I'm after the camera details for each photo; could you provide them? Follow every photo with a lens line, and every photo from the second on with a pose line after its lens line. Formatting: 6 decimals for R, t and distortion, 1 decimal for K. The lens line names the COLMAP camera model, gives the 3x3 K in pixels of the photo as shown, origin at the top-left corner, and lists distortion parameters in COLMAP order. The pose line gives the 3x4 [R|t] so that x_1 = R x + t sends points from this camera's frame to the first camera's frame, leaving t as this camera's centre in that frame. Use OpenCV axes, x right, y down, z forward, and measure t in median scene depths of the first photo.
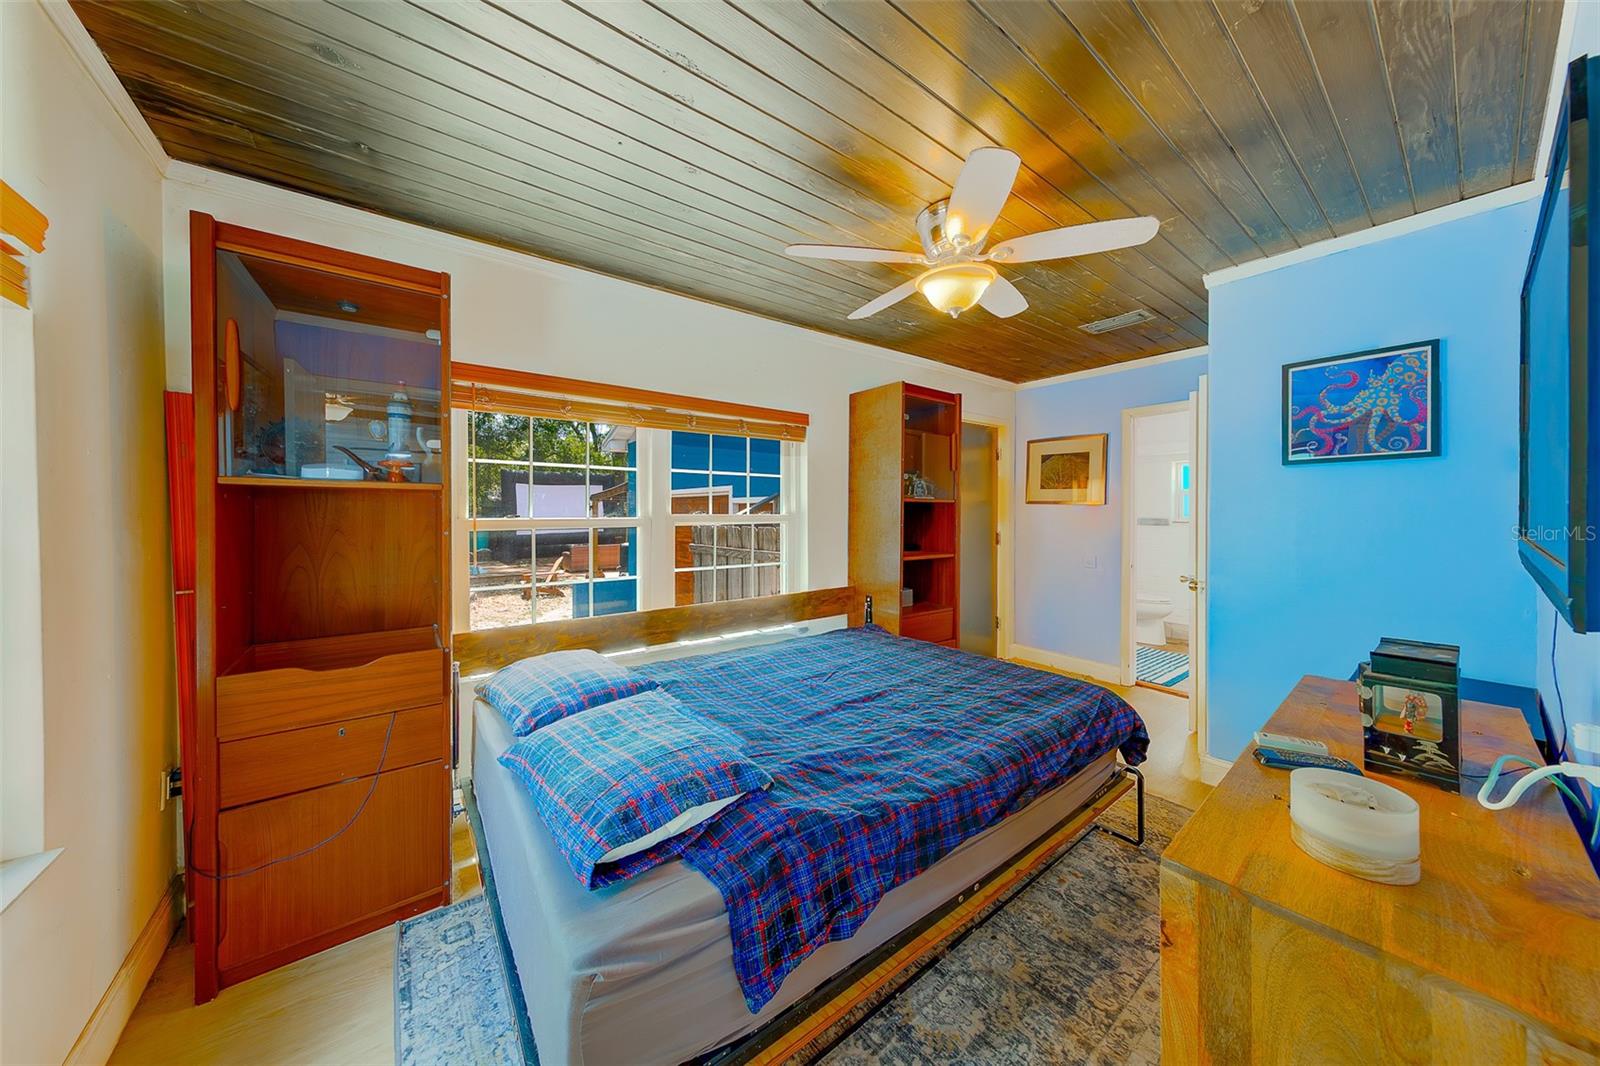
lens RADIAL K [[523.6, 0, 800.0], [0, 523.6, 533.0], [0, 0, 1]] dist [0.000439, 0.000033]
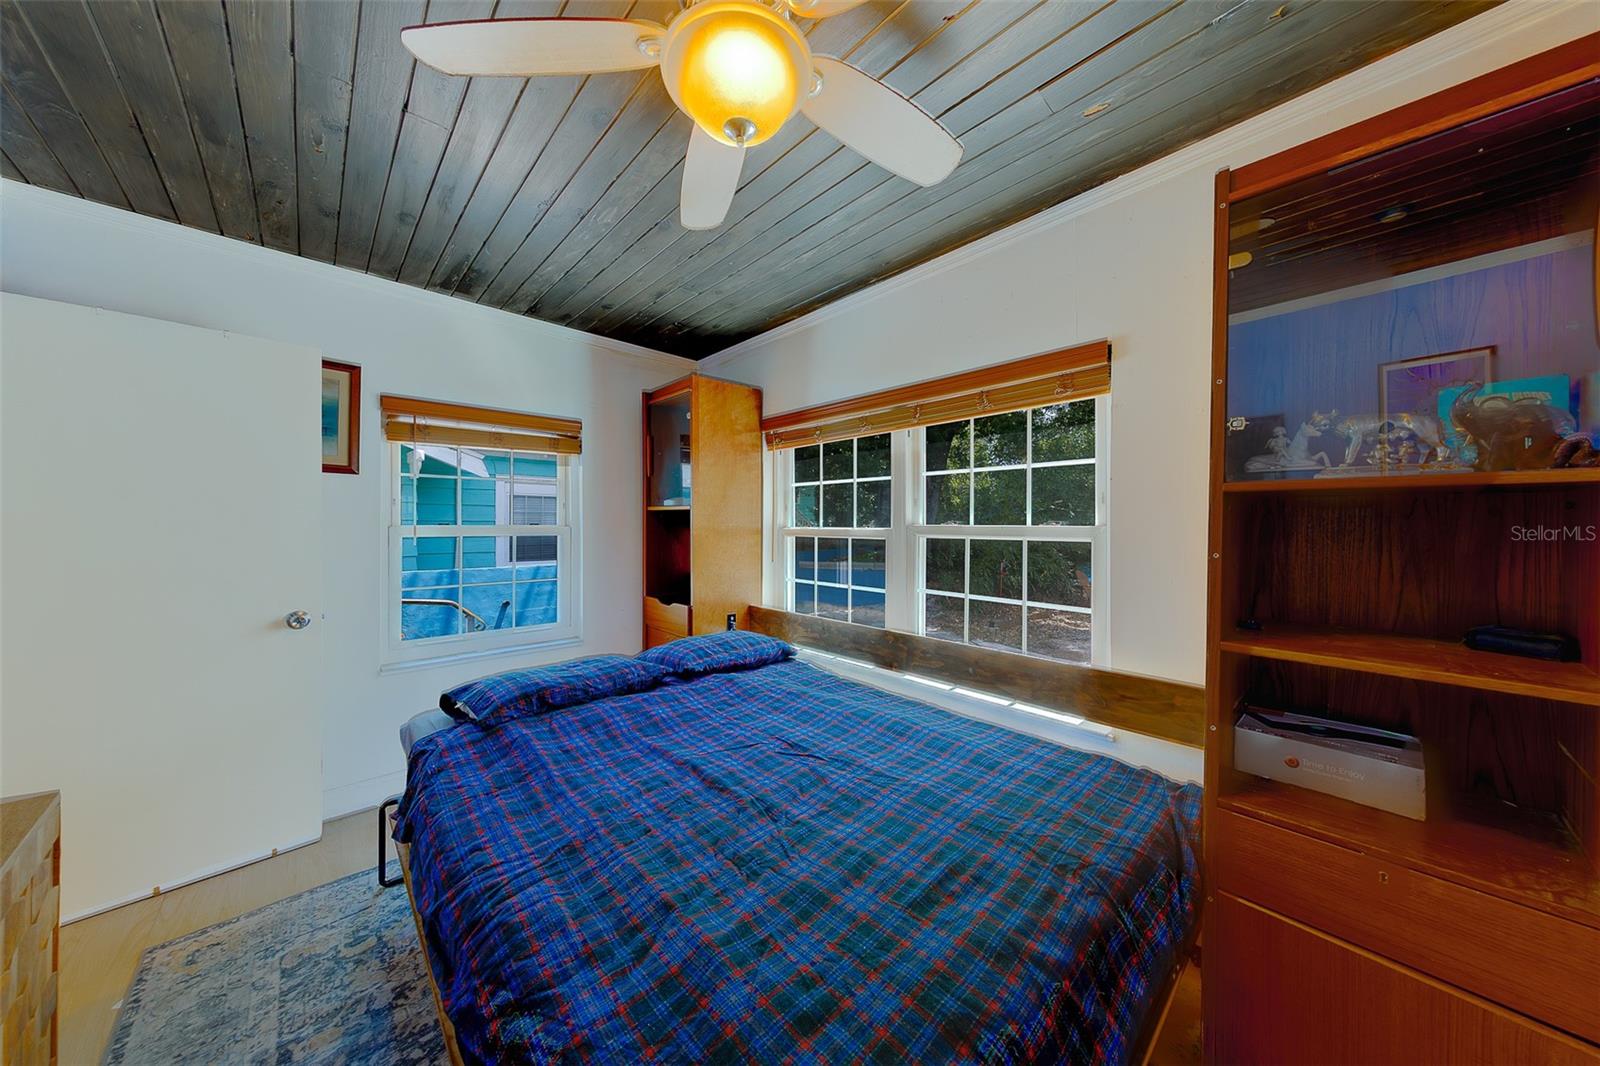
lens RADIAL K [[523.6, 0, 800.0], [0, 523.6, 533.0], [0, 0, 1]] dist [0.000439, 0.000033]
pose [[0.087983, 0.050794, -0.994826, 0.619416], [-0.008919, 0.998699, 0.050203, -0.064302], [0.996082, 0.004456, 0.088321, 0.735357]]
